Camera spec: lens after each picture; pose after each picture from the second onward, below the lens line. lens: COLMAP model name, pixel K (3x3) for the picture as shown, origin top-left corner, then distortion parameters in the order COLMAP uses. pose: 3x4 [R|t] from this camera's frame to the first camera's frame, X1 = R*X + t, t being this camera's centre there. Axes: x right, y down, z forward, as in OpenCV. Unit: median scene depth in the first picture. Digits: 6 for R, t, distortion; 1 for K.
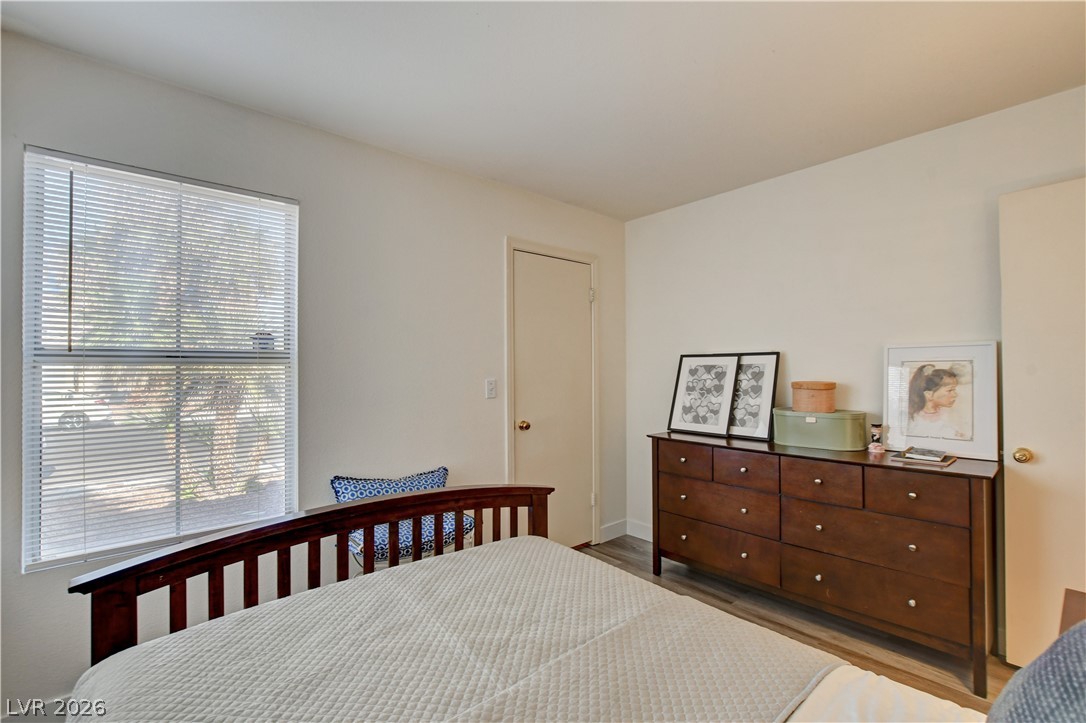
lens RADIAL K [[474.3, 0, 542.8], [0, 474.3, 364.7], [0, 0, 1]] dist [-0.029131, 0.004595]
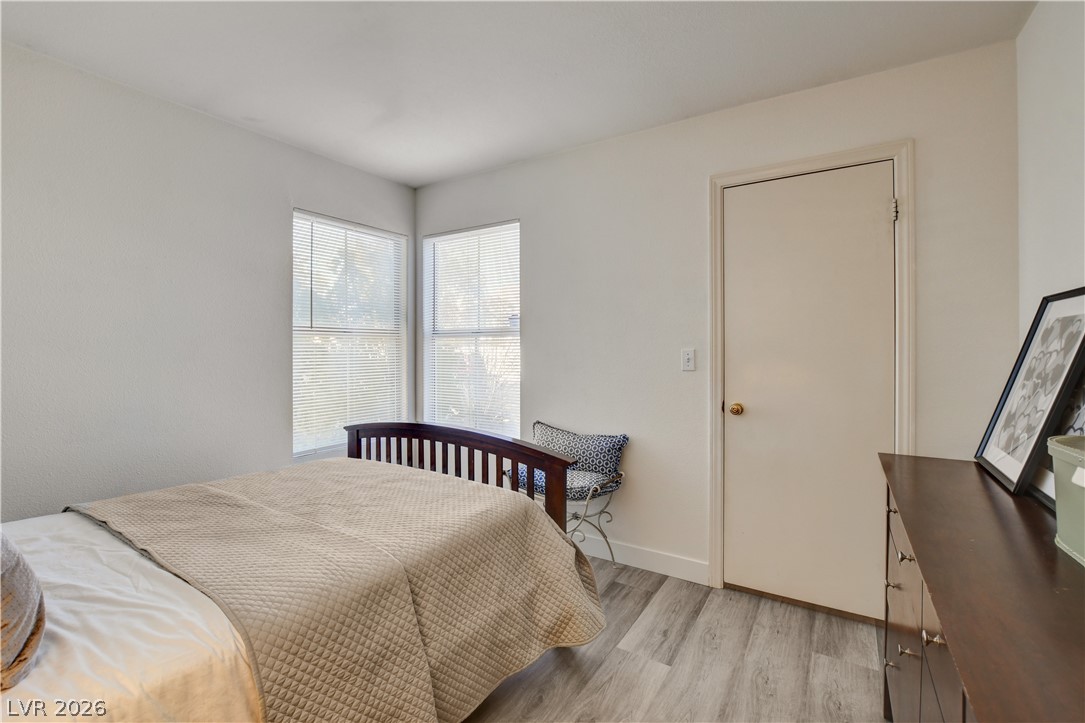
lens RADIAL K [[473.9, 0, 544.9], [0, 473.9, 351.3], [0, 0, 1]] dist [-0.029131, 0.004595]
pose [[0.277090, 0.007472, -0.960815, 0.655502], [0.012710, 0.999854, 0.011441, 0.021099], [0.960760, -0.015382, 0.276954, 0.504827]]
